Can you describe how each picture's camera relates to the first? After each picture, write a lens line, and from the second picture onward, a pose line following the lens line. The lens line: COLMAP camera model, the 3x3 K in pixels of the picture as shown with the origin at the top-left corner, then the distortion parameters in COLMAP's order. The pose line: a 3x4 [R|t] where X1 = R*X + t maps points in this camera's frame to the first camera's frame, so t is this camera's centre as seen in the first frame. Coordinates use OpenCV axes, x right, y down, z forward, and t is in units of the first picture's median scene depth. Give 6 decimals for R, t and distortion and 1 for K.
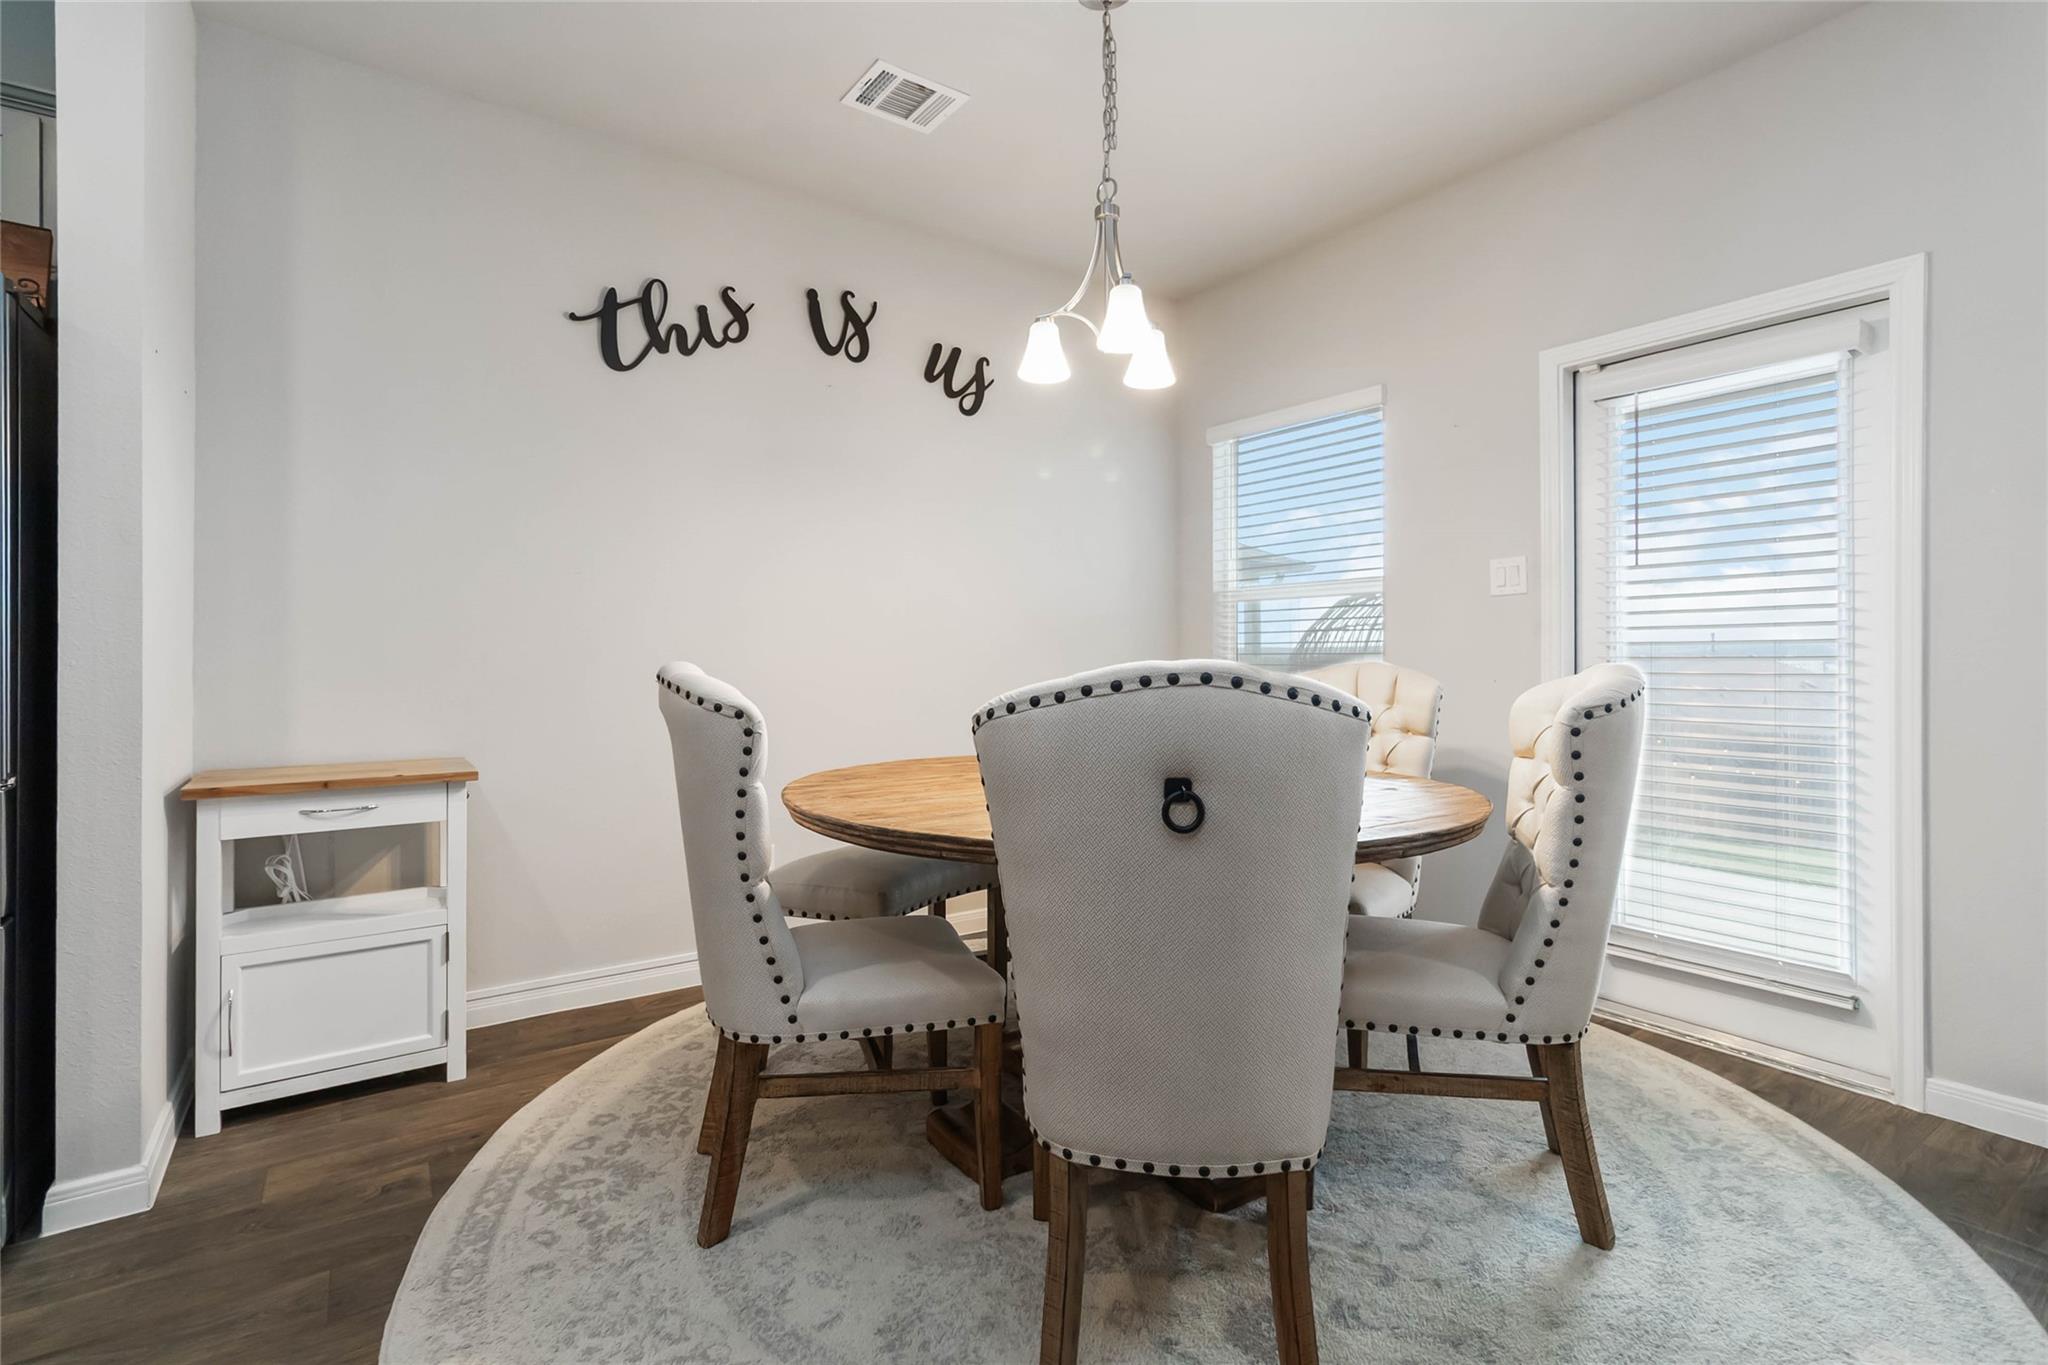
lens RADIAL K [[948.8, 0, 1028.4], [0, 948.8, 668.0], [0, 0, 1]] dist [-0.000773, 0.000115]
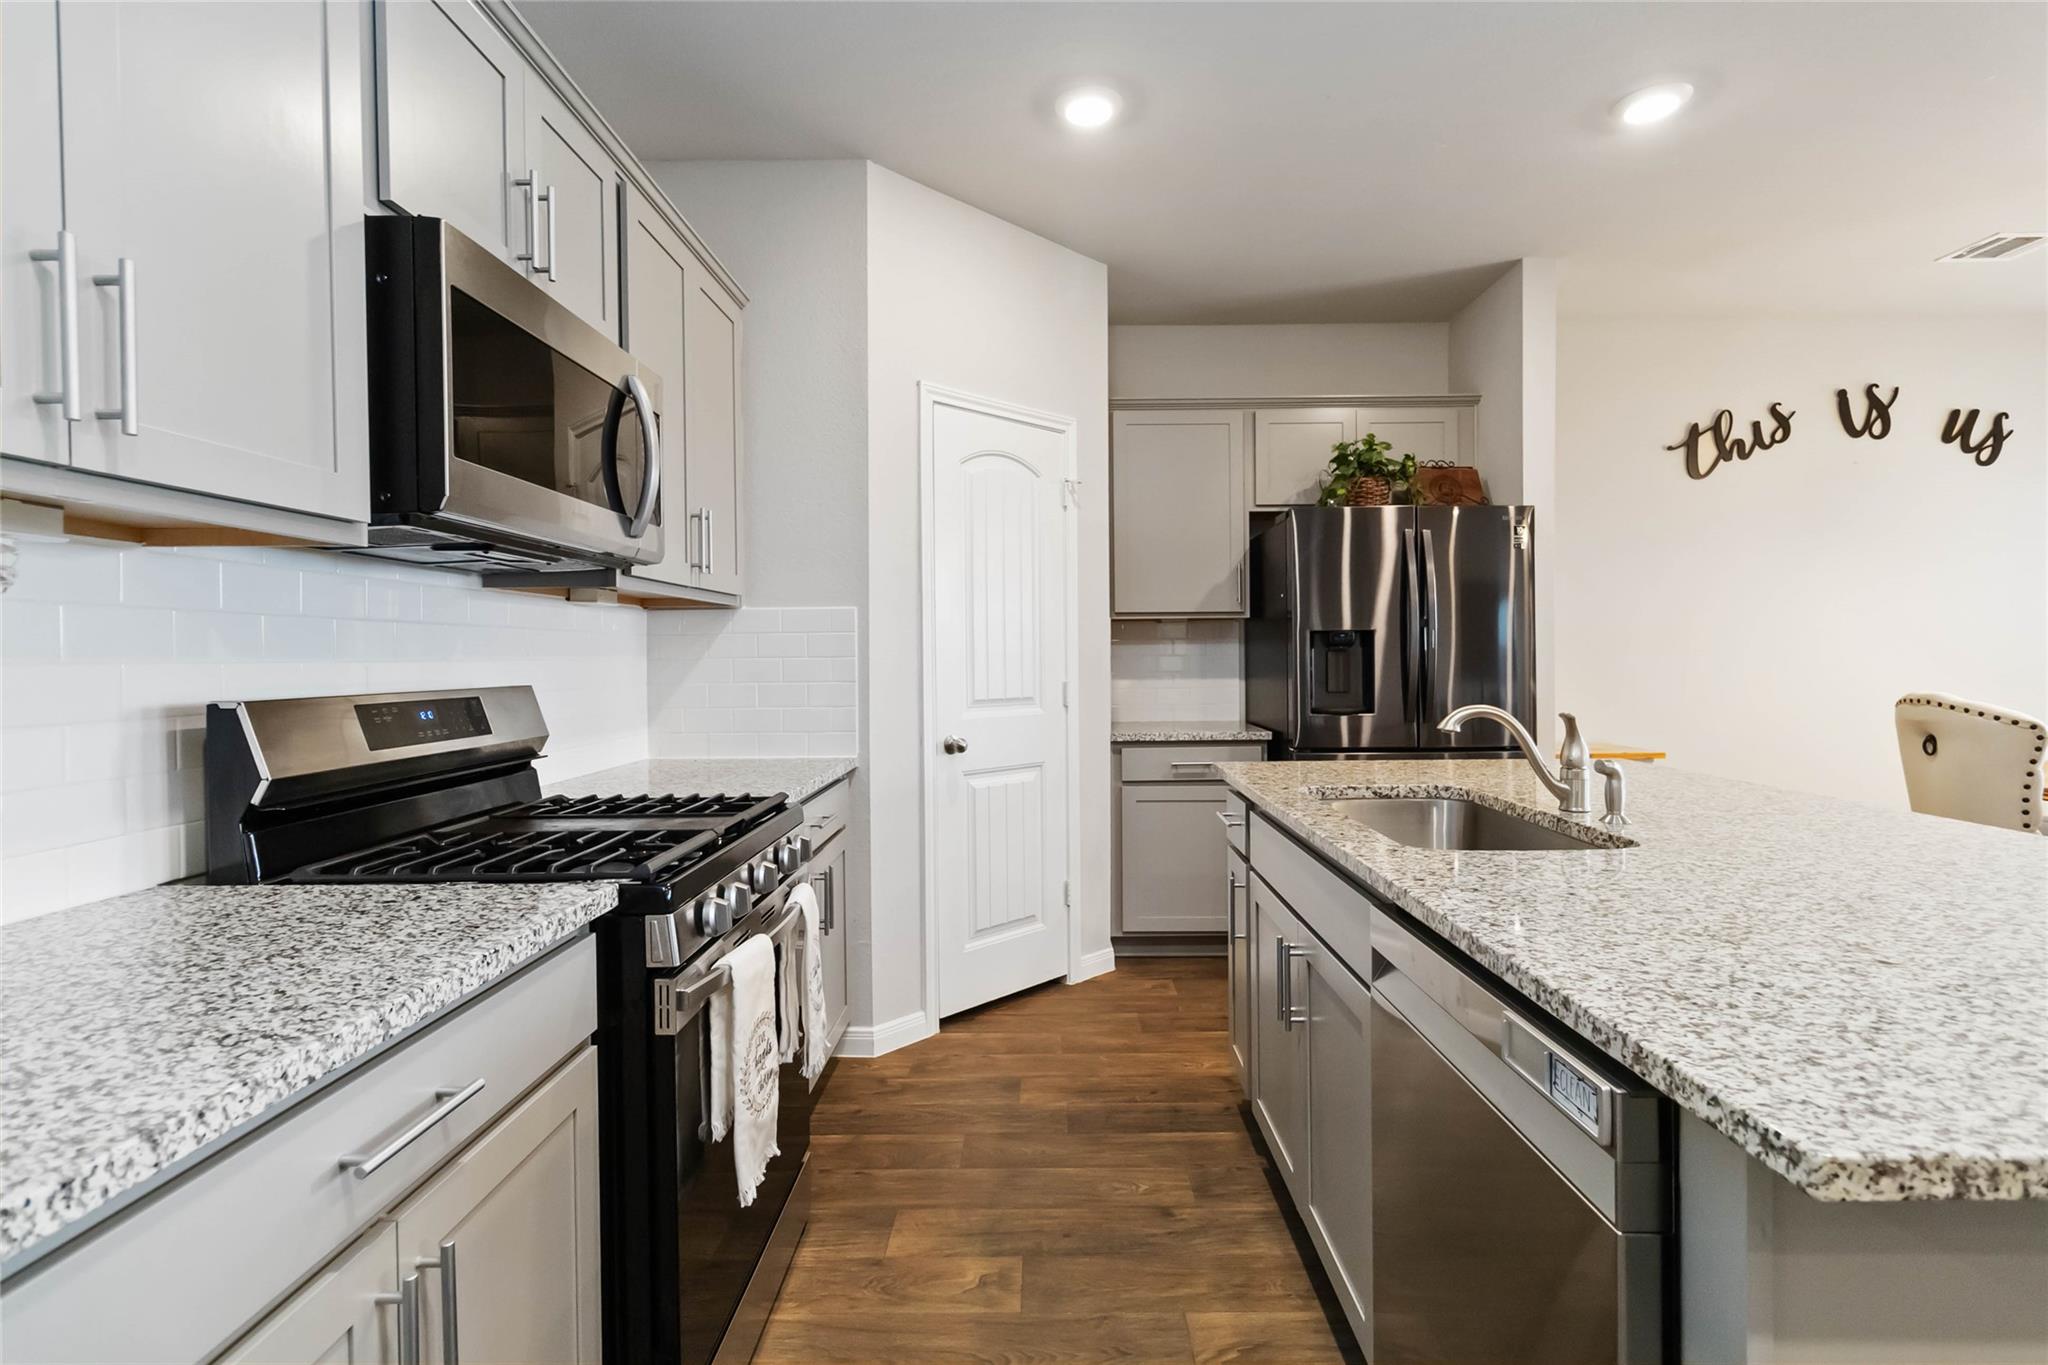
lens RADIAL K [[948.8, 0, 1016.7], [0, 948.8, 669.1], [0, 0, 1]] dist [-0.000773, 0.000115]
pose [[0.814440, 0.000856, -0.580247, -0.432291], [0.002963, 0.999980, 0.005634, -0.036514], [0.580240, -0.006308, 0.814421, -0.758256]]
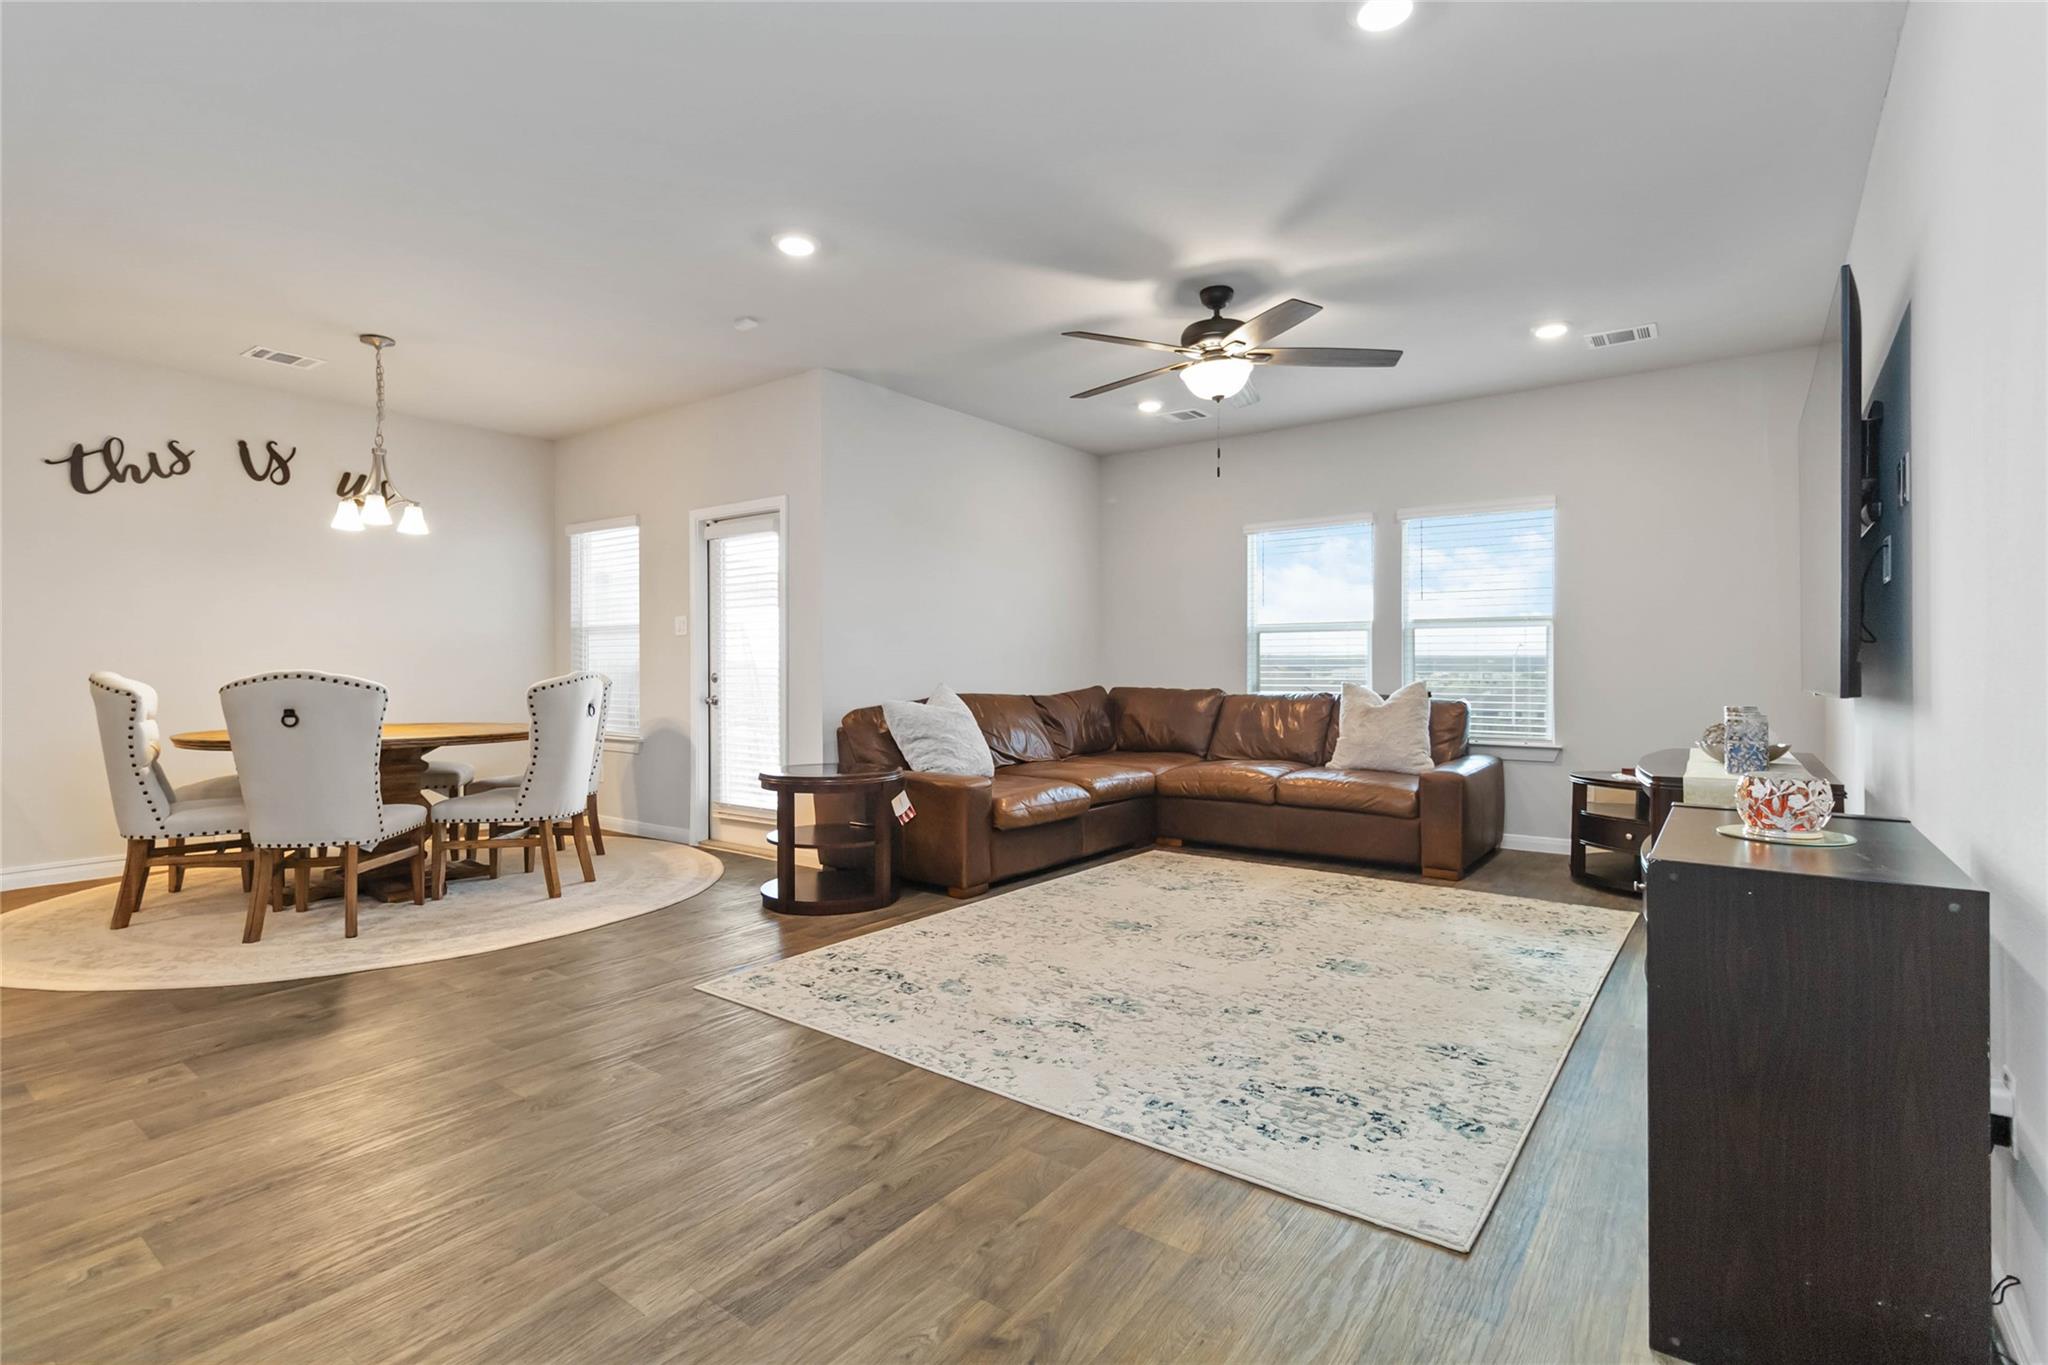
lens RADIAL K [[948.8, 0, 1033.9], [0, 948.8, 680.0], [0, 0, 1]] dist [-0.000773, 0.000115]
pose [[0.945885, -0.006291, 0.324442, 0.569474], [0.006296, 0.999980, 0.001035, 0.014342], [-0.324442, 0.001064, 0.945905, -1.050904]]
